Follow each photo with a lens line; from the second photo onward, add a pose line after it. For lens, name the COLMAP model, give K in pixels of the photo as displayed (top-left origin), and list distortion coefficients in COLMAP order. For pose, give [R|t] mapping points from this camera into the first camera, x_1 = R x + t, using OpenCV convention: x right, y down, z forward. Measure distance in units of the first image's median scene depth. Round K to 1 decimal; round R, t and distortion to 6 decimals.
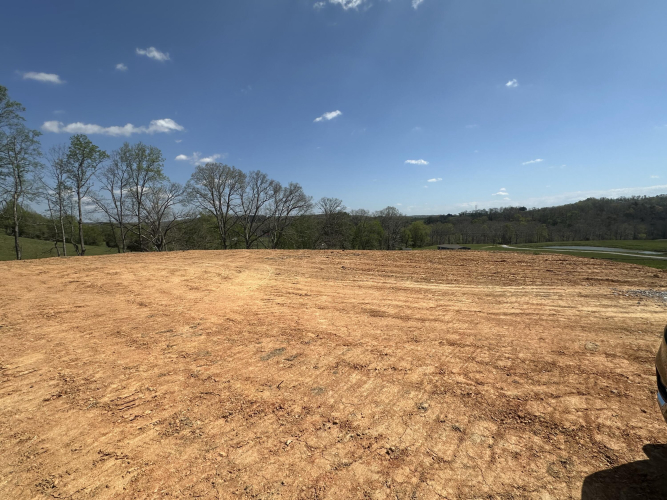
lens RADIAL K [[304.3, 0, 333.1], [0, 304.3, 251.6], [0, 0, 1]] dist [-0.002863, 0.000571]
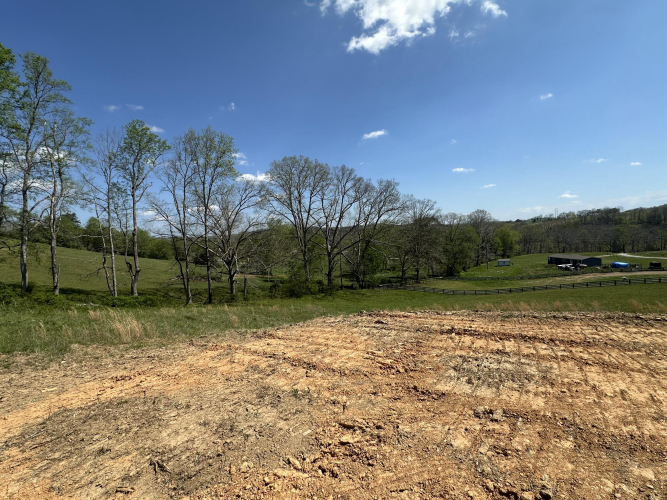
lens RADIAL K [[304.3, 0, 333.1], [0, 304.3, 251.6], [0, 0, 1]] dist [-0.002863, 0.000571]
pose [[0.987053, -0.014376, -0.159750, -0.194514], [0.008905, 0.999351, -0.034908, -0.018921], [0.160148, 0.033033, 0.986540, 0.288976]]
